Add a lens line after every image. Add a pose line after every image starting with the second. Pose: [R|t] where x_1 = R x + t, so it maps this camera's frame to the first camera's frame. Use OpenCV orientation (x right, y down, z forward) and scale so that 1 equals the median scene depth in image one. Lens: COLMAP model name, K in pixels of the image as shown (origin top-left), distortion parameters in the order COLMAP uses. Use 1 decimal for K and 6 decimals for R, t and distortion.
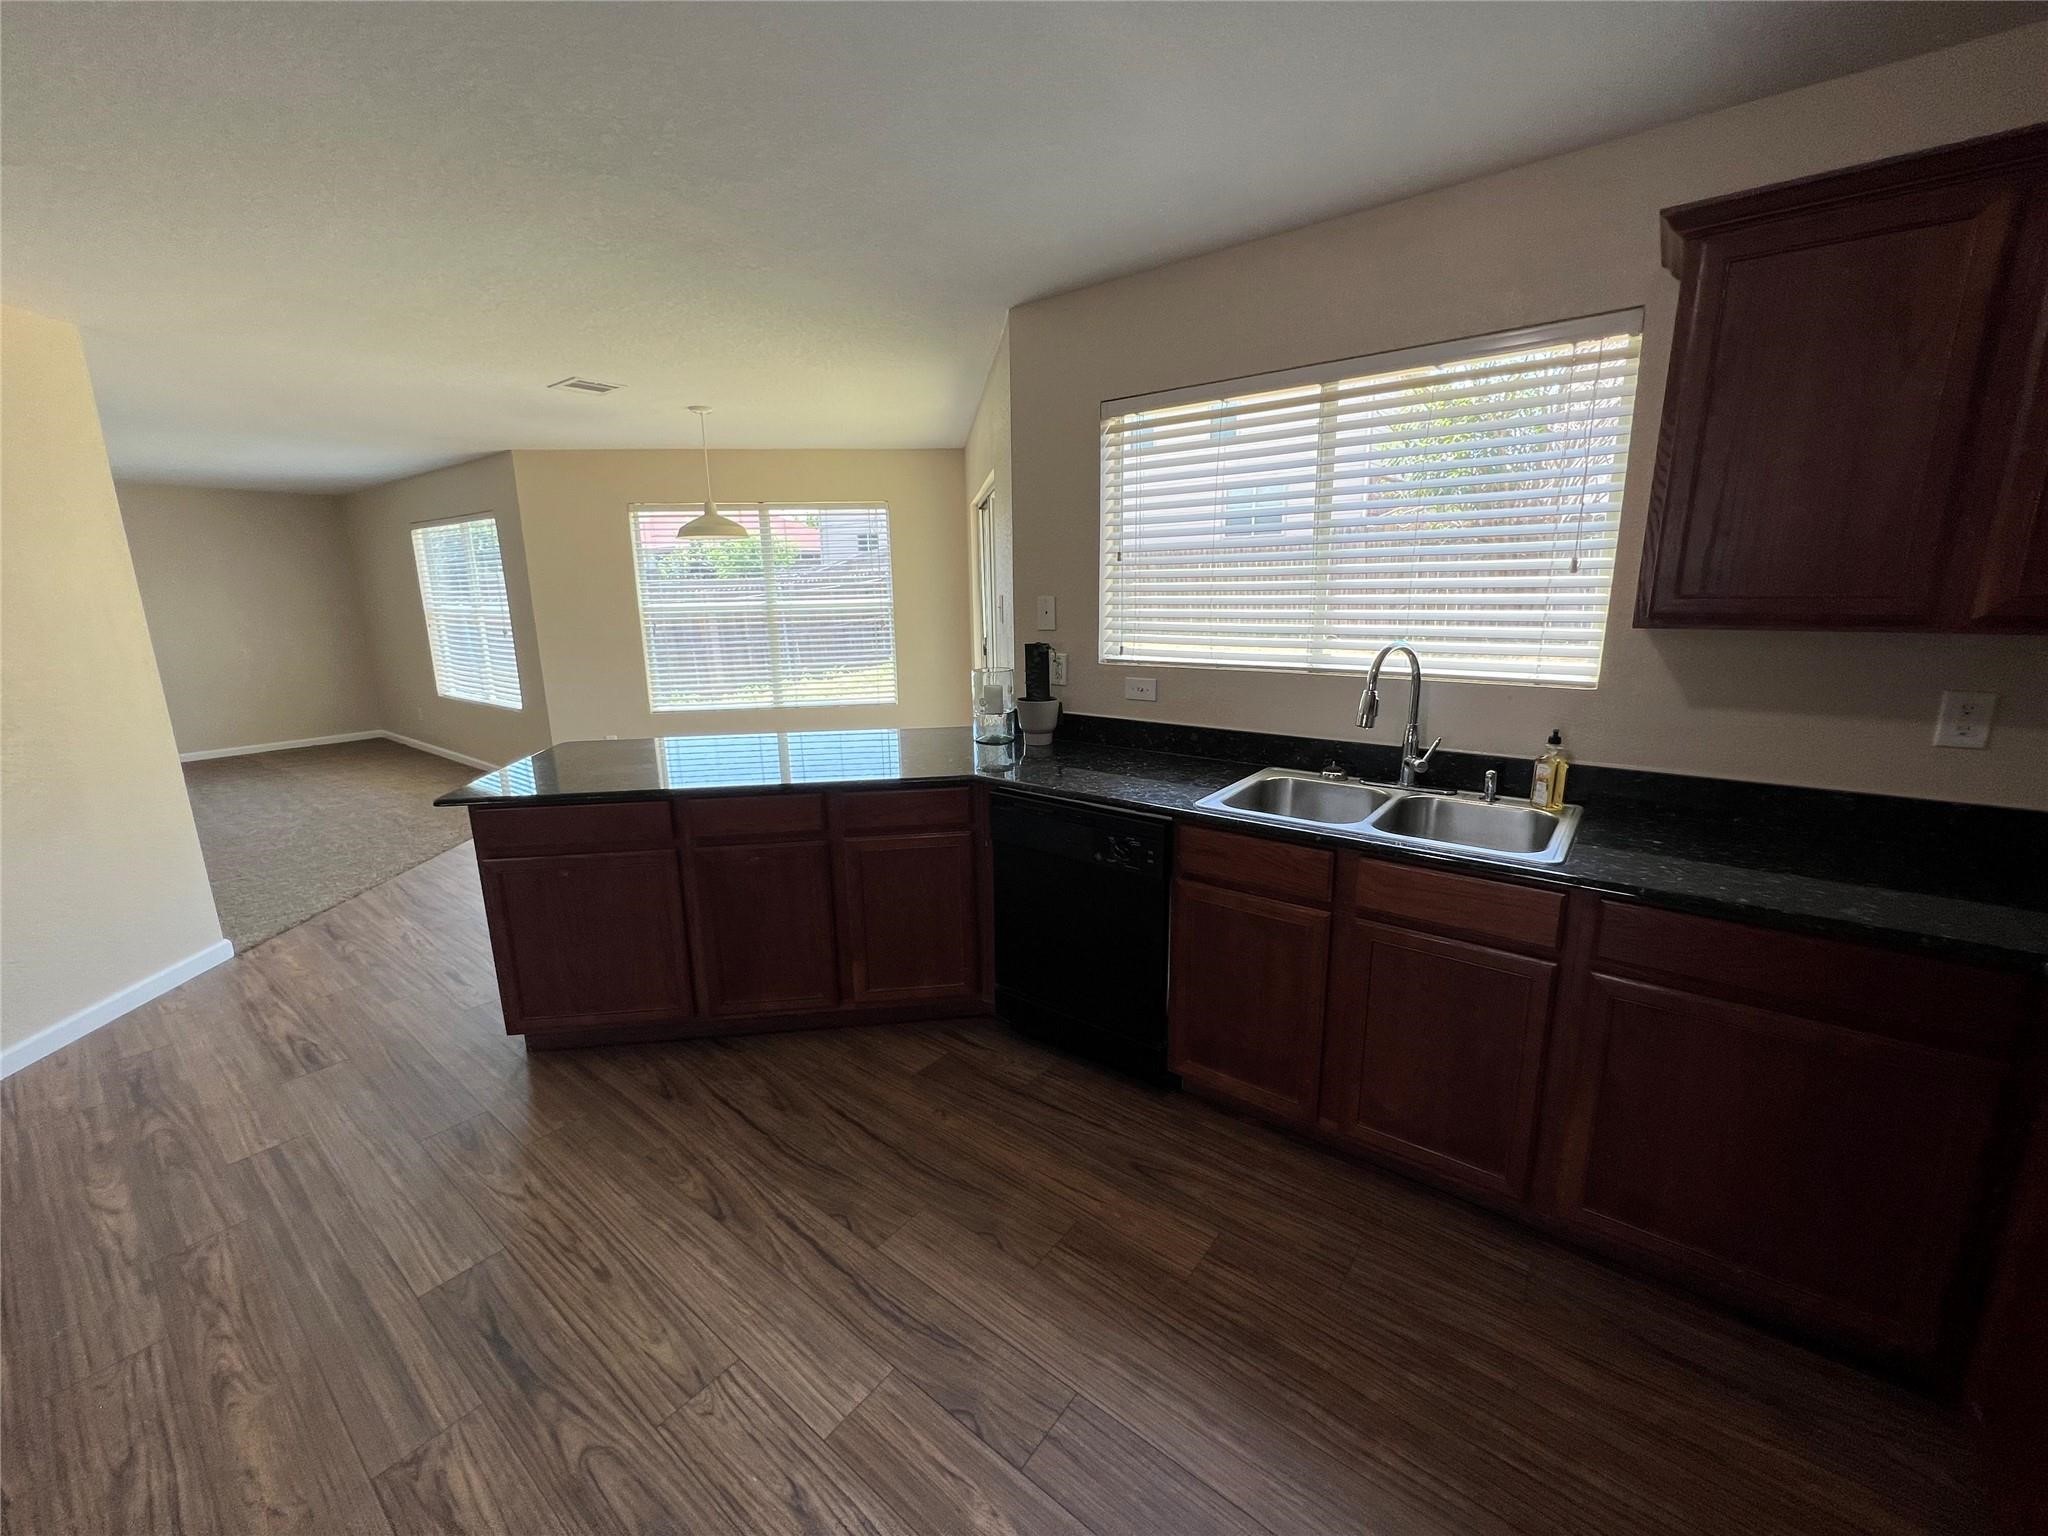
lens RADIAL K [[823.2, 0, 1018.8], [0, 823.2, 759.3], [0, 0, 1]] dist [0.001372, -0.000008]
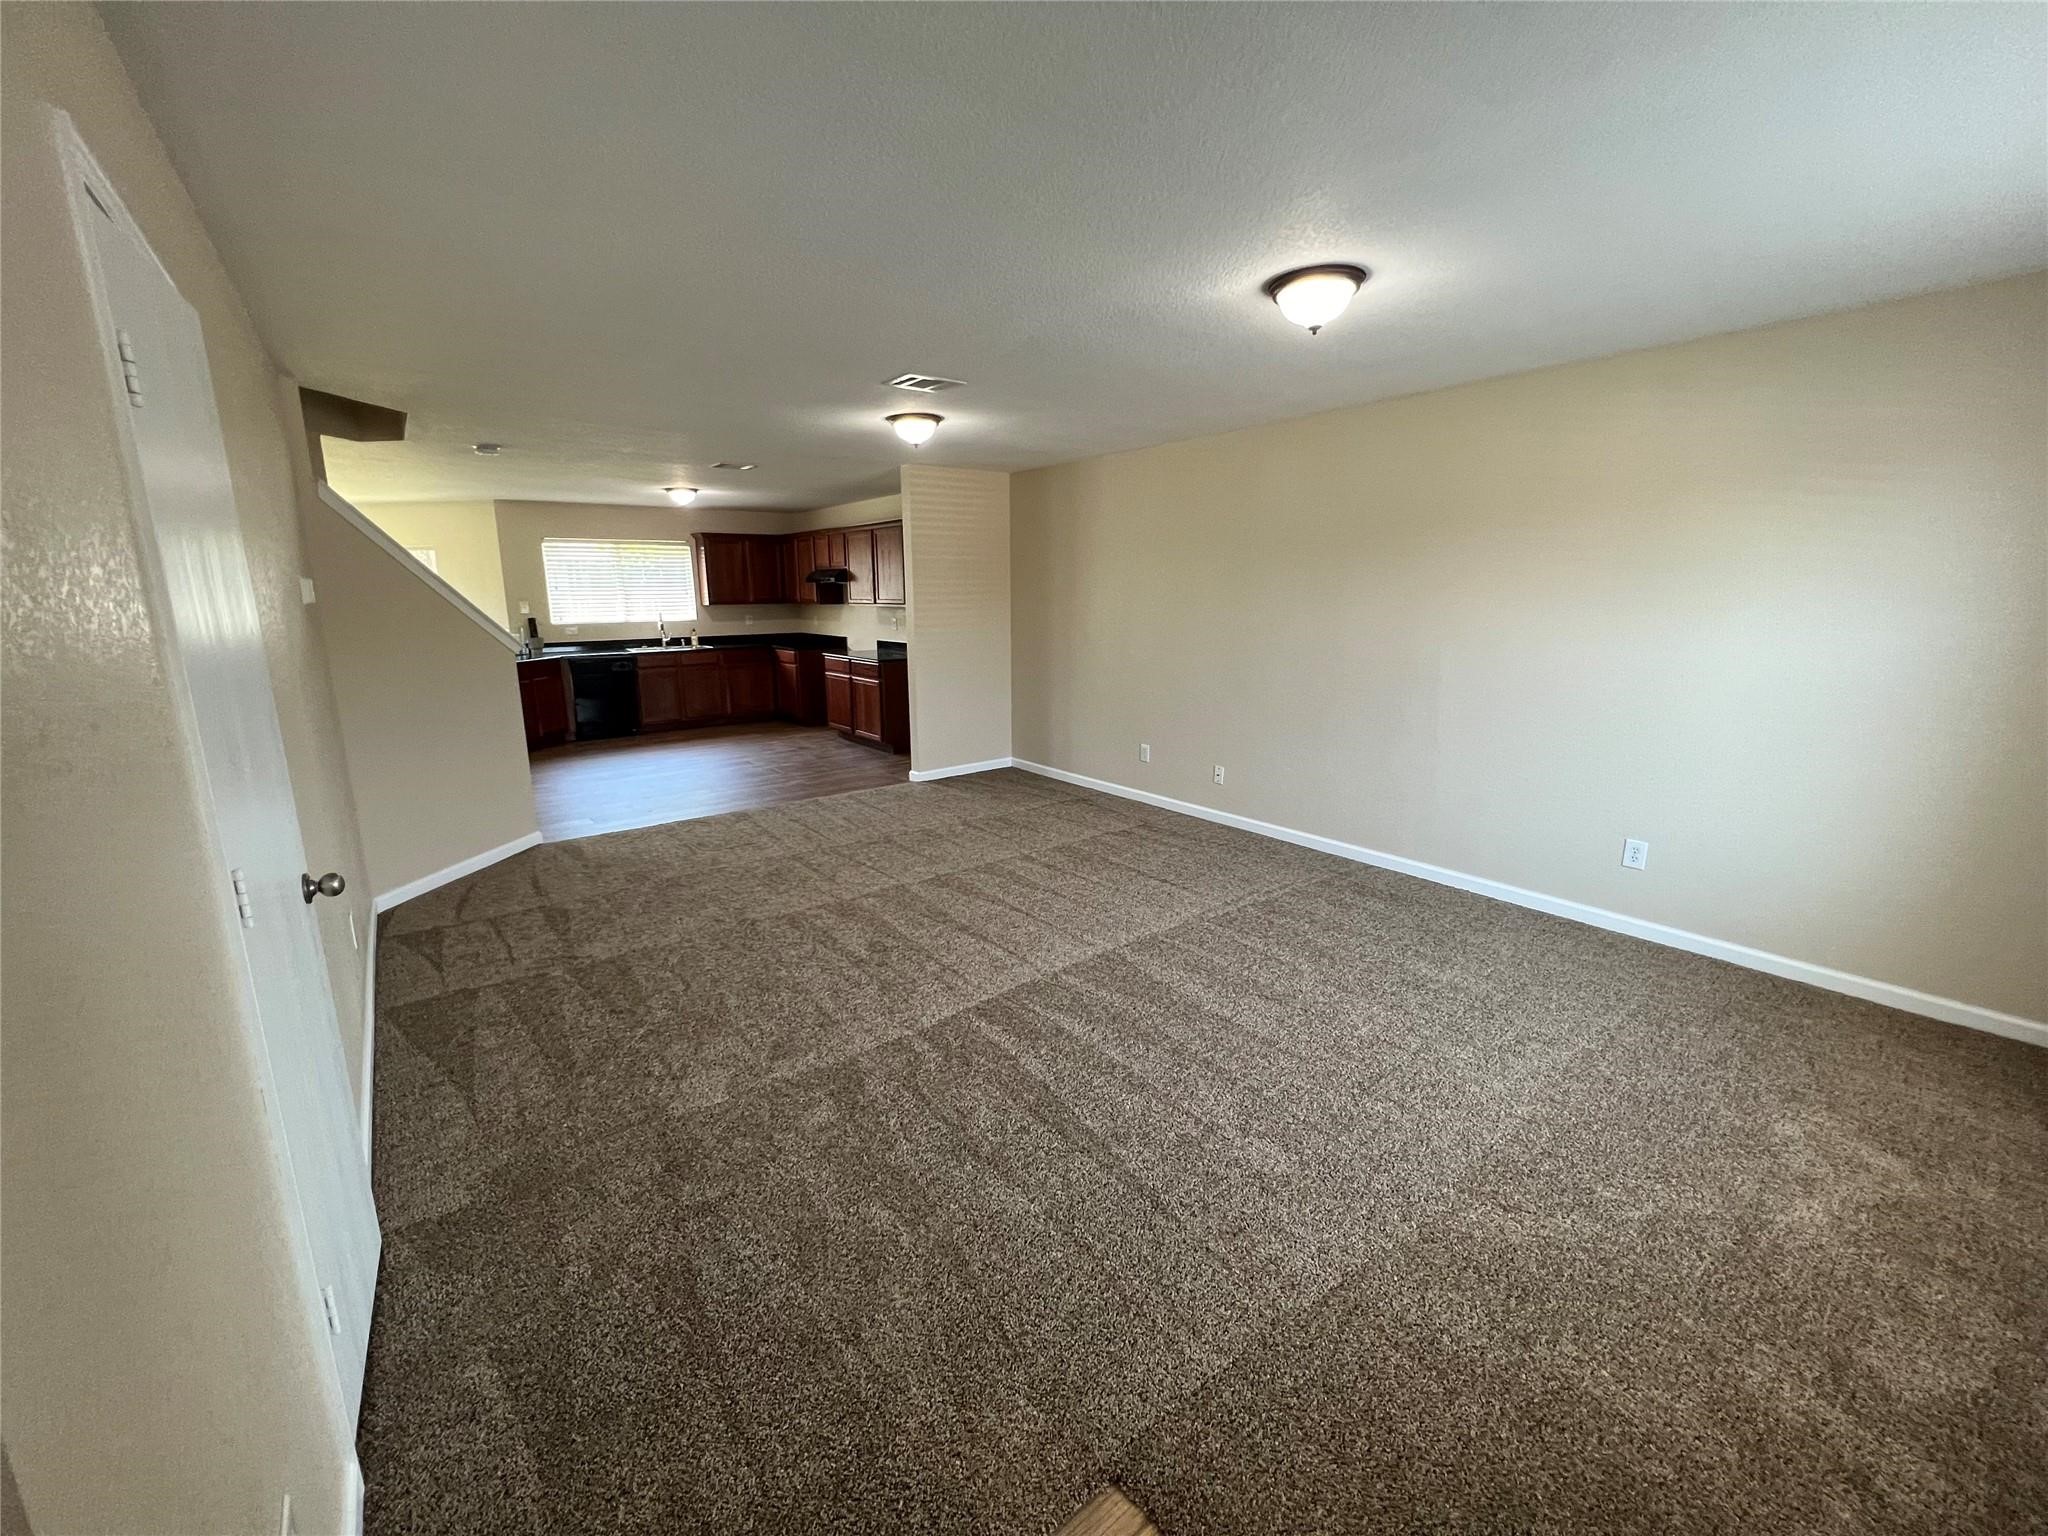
lens RADIAL K [[823.2, 0, 1026.1], [0, 823.2, 775.4], [0, 0, 1]] dist [0.001372, -0.000008]
pose [[0.257872, -0.200282, 0.945193, -3.274409], [0.209323, 0.966625, 0.147715, 0.449979], [-0.943232, 0.159759, 0.291189, -1.908660]]
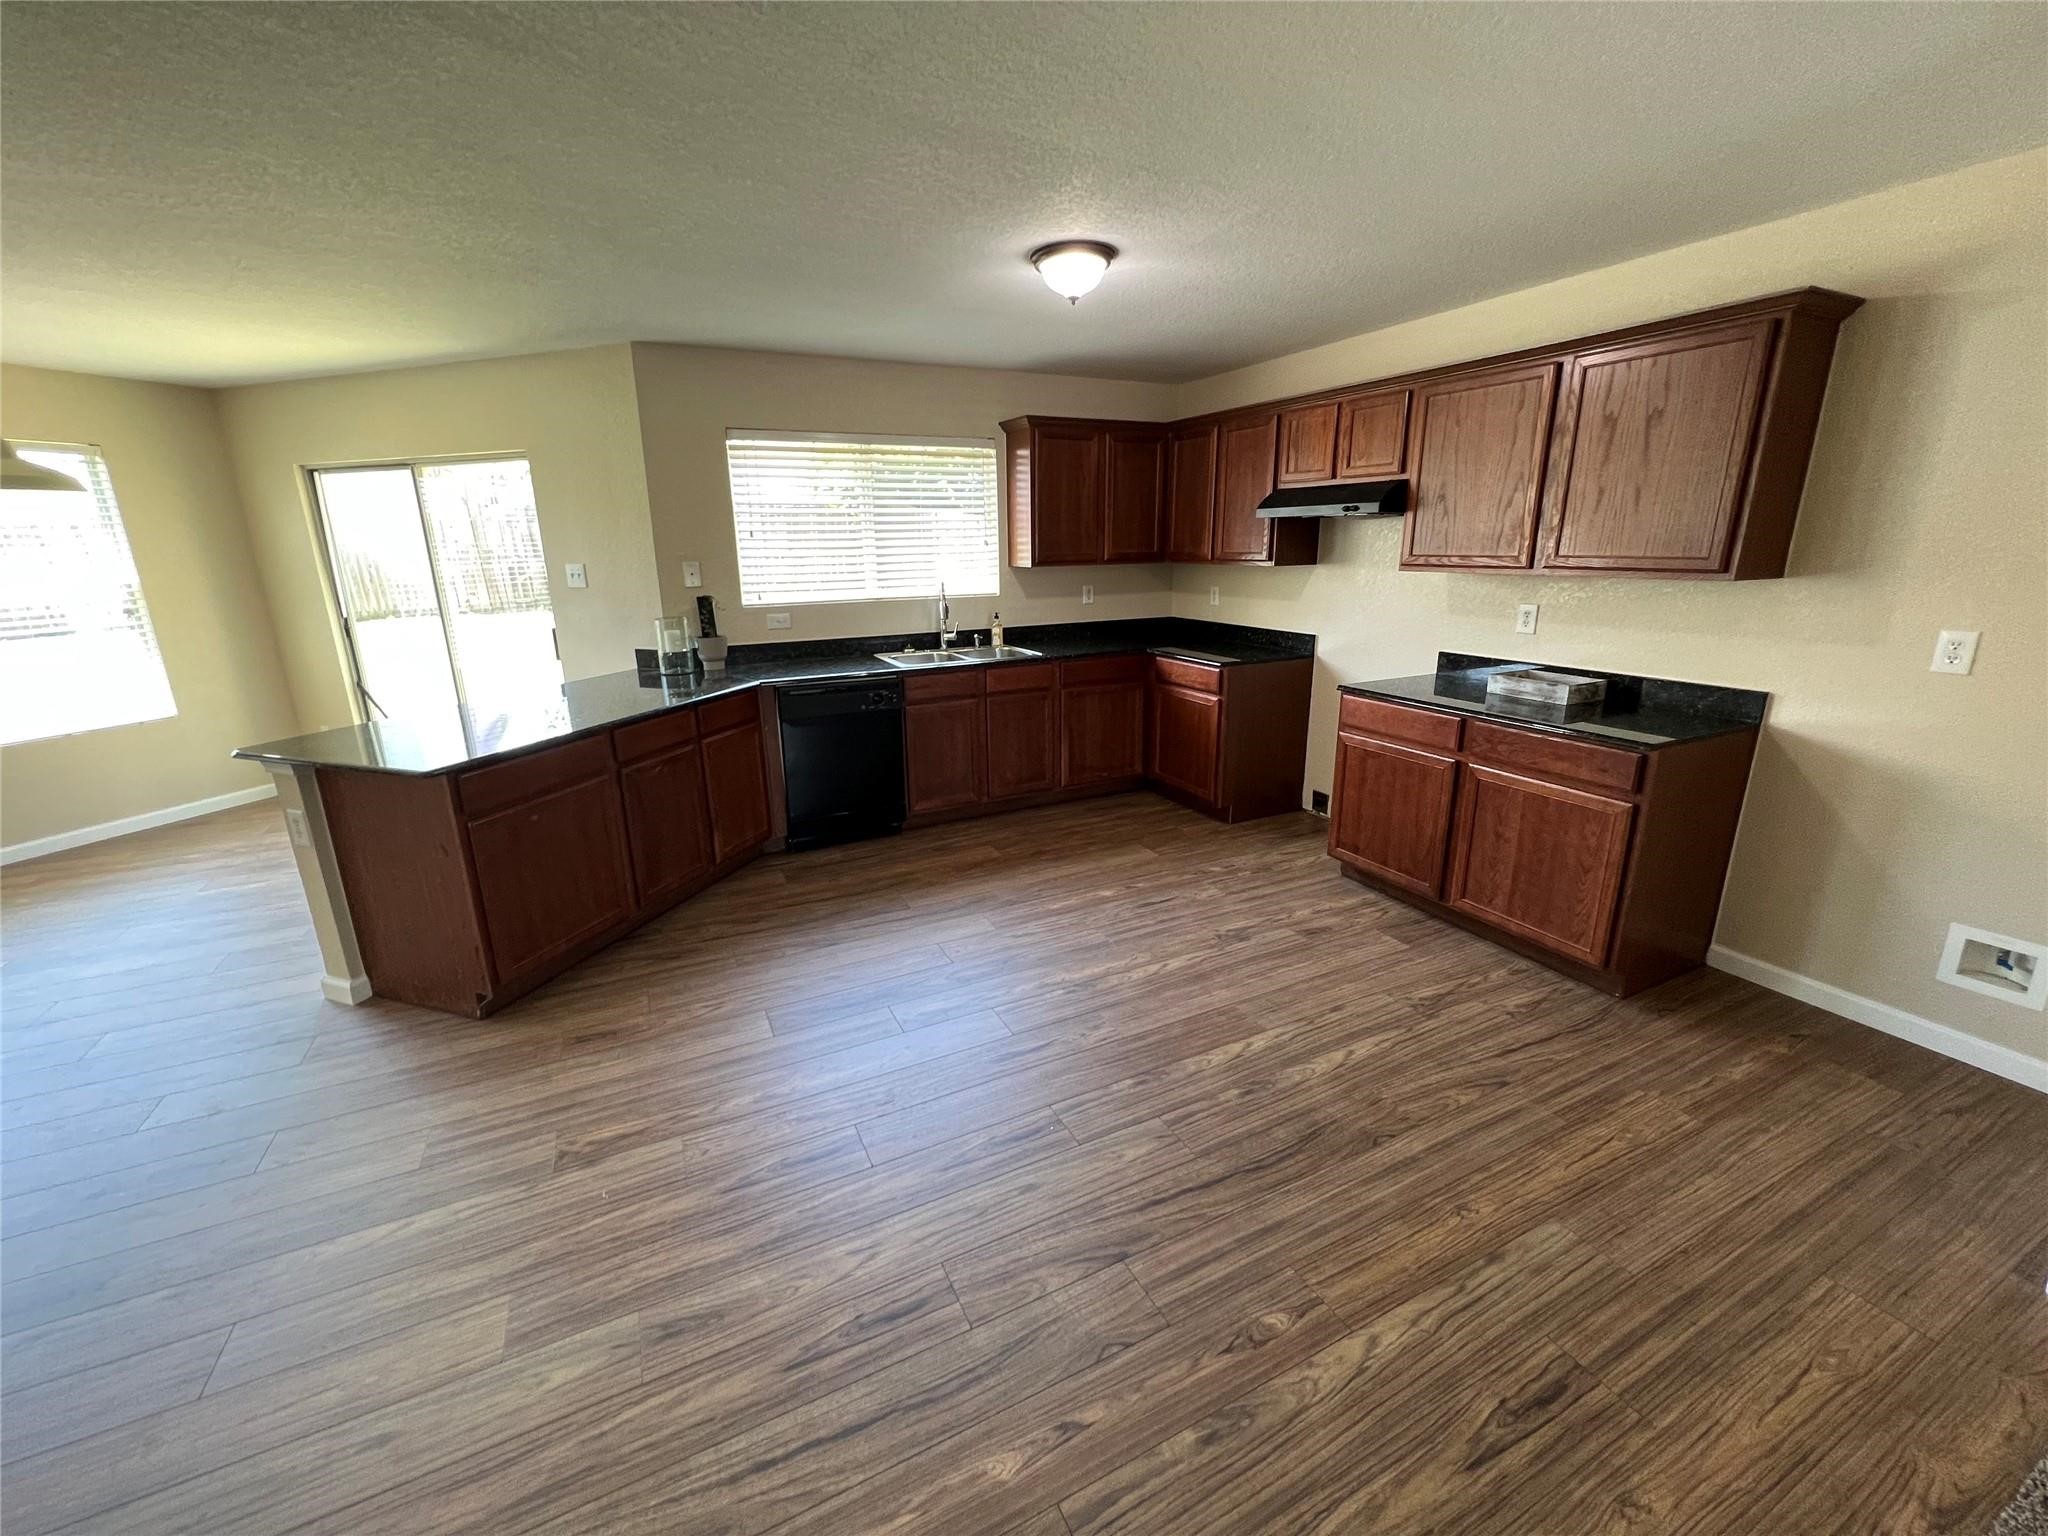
lens RADIAL K [[823.2, 0, 1015.4], [0, 823.2, 765.5], [0, 0, 1]] dist [0.001372, -0.000008]
pose [[0.435656, -0.230263, 0.870163, -1.421543], [0.196227, 0.967770, 0.157849, 0.024803], [-0.878464, 0.101982, 0.466798, -0.106676]]
